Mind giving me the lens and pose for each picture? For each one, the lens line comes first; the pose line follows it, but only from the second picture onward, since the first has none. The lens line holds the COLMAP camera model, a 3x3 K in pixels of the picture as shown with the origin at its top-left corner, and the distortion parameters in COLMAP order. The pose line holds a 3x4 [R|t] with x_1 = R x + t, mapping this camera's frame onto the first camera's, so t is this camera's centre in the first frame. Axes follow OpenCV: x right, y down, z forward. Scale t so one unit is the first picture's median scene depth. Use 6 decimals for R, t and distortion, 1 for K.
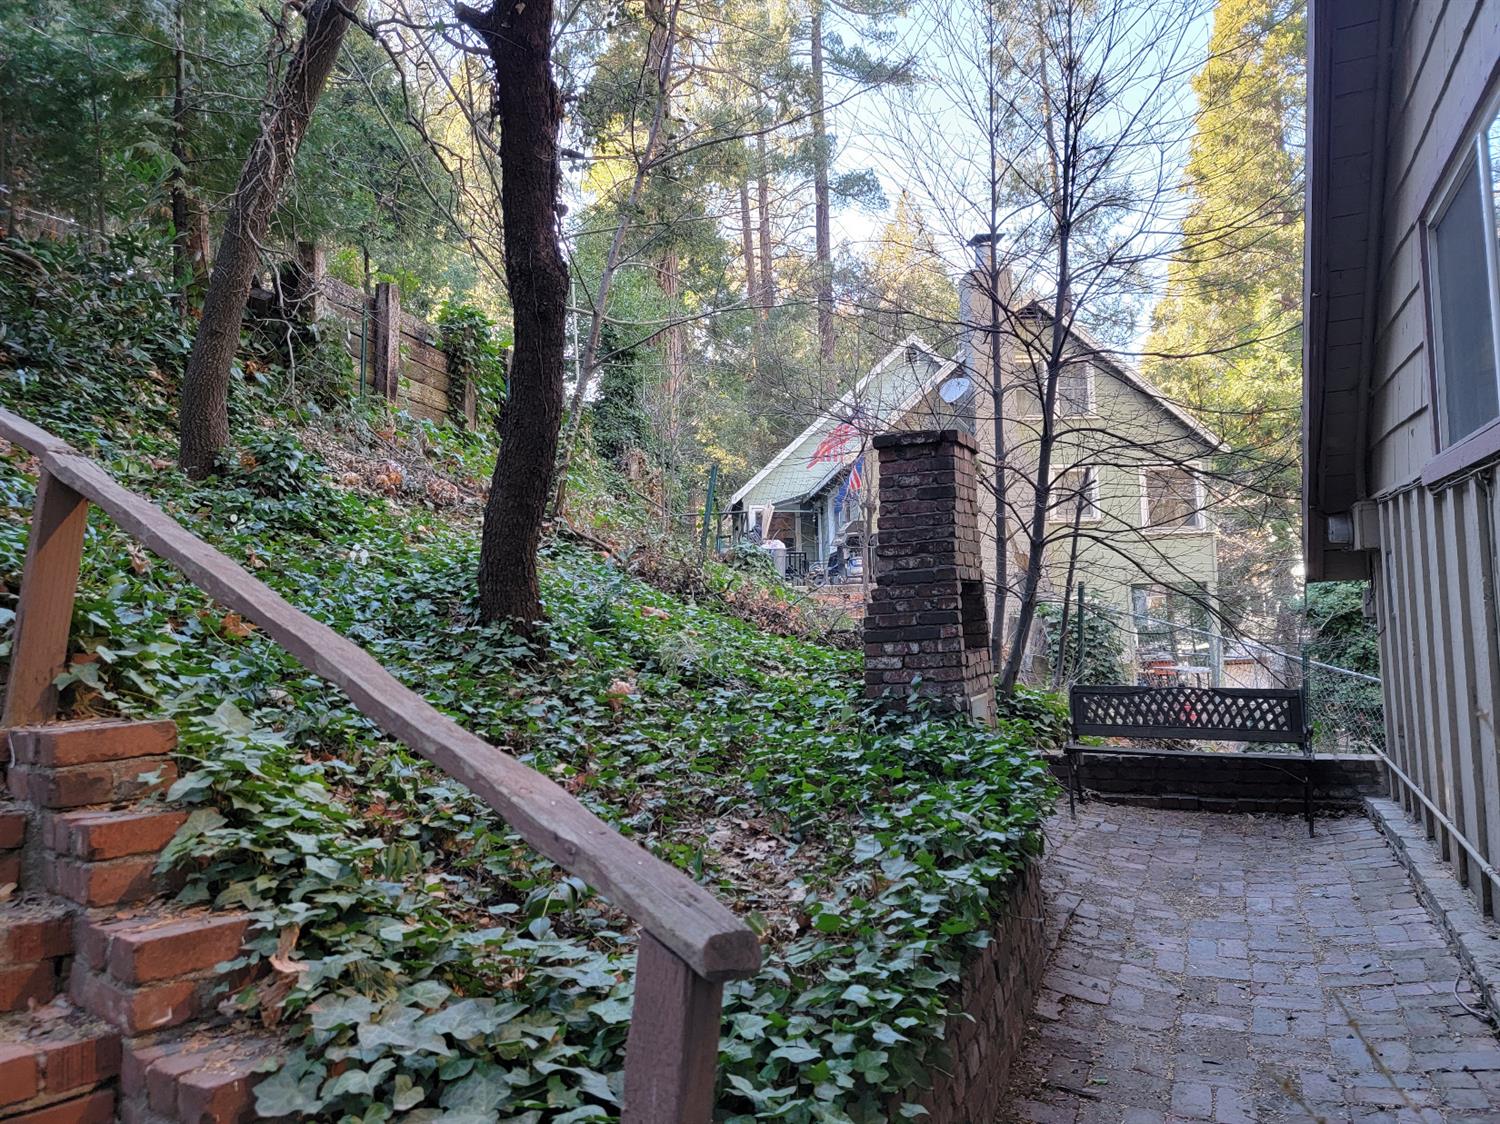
lens RADIAL K [[1033.2, 0, 762.0], [0, 1033.2, 563.7], [0, 0, 1]] dist [0.085850, -0.064534]
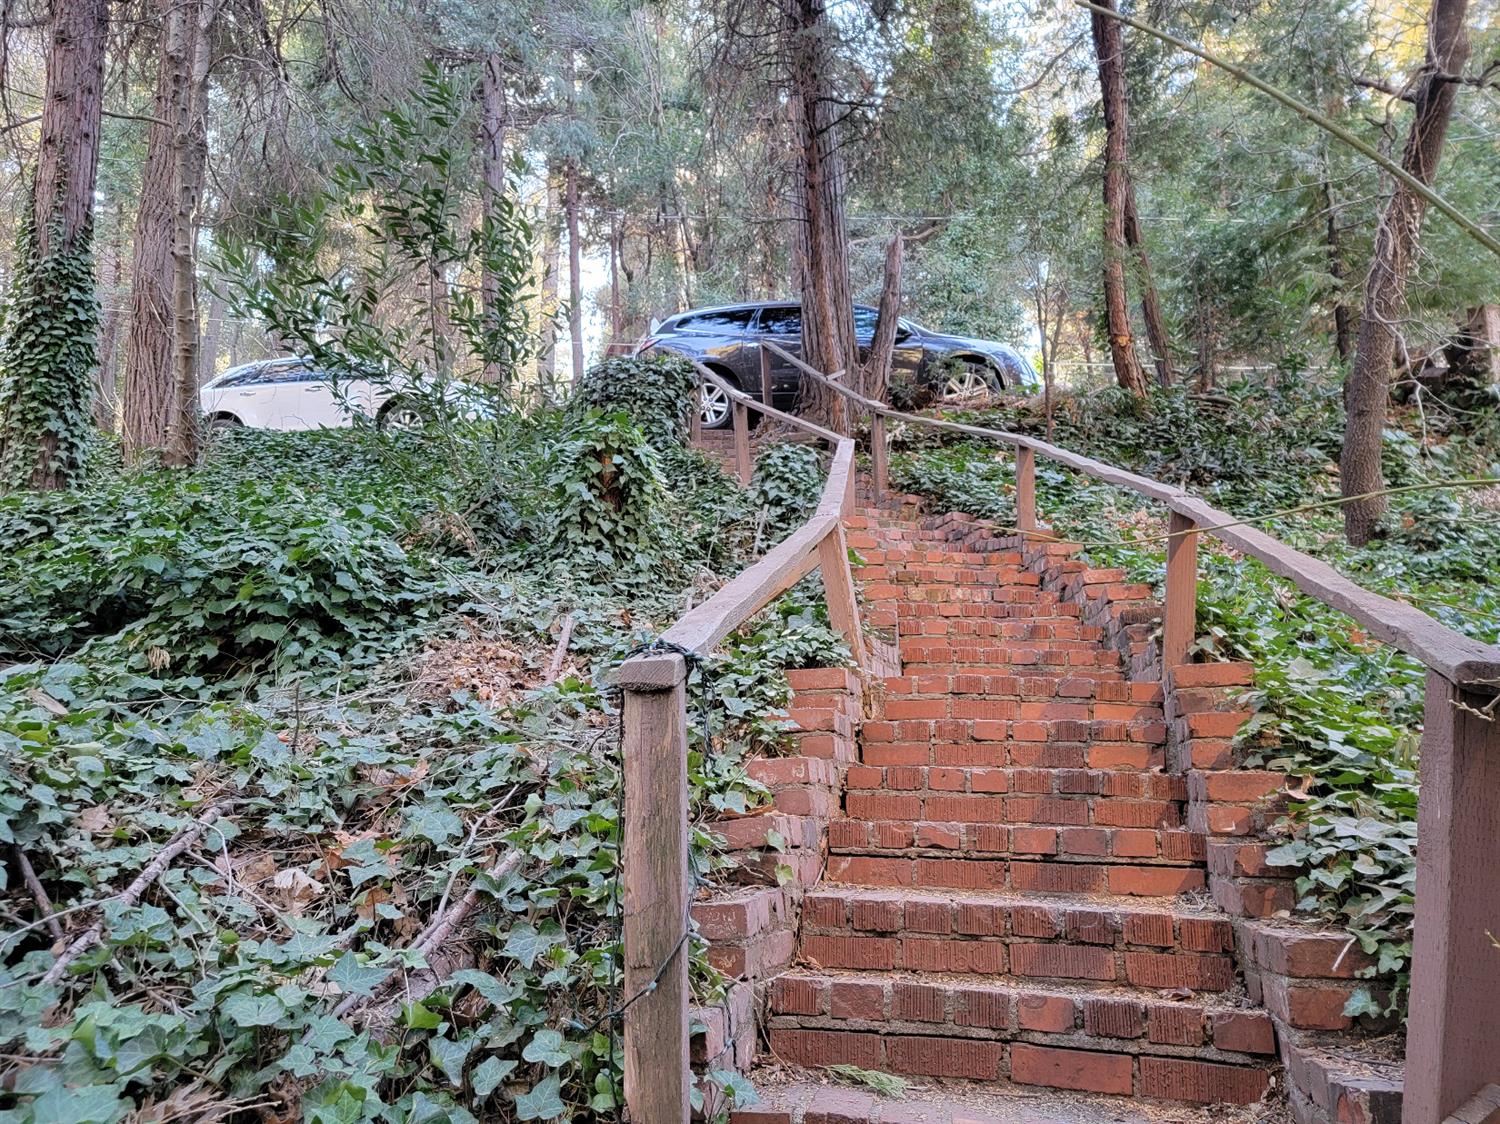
lens RADIAL K [[1033.2, 0, 762.0], [0, 1033.2, 563.7], [0, 0, 1]] dist [0.085850, -0.064534]
pose [[0.476506, -0.139859, -0.867975, 0.118385], [0.041288, 0.989736, -0.136813, 0.062804], [0.878201, 0.029355, 0.477390, -0.074625]]
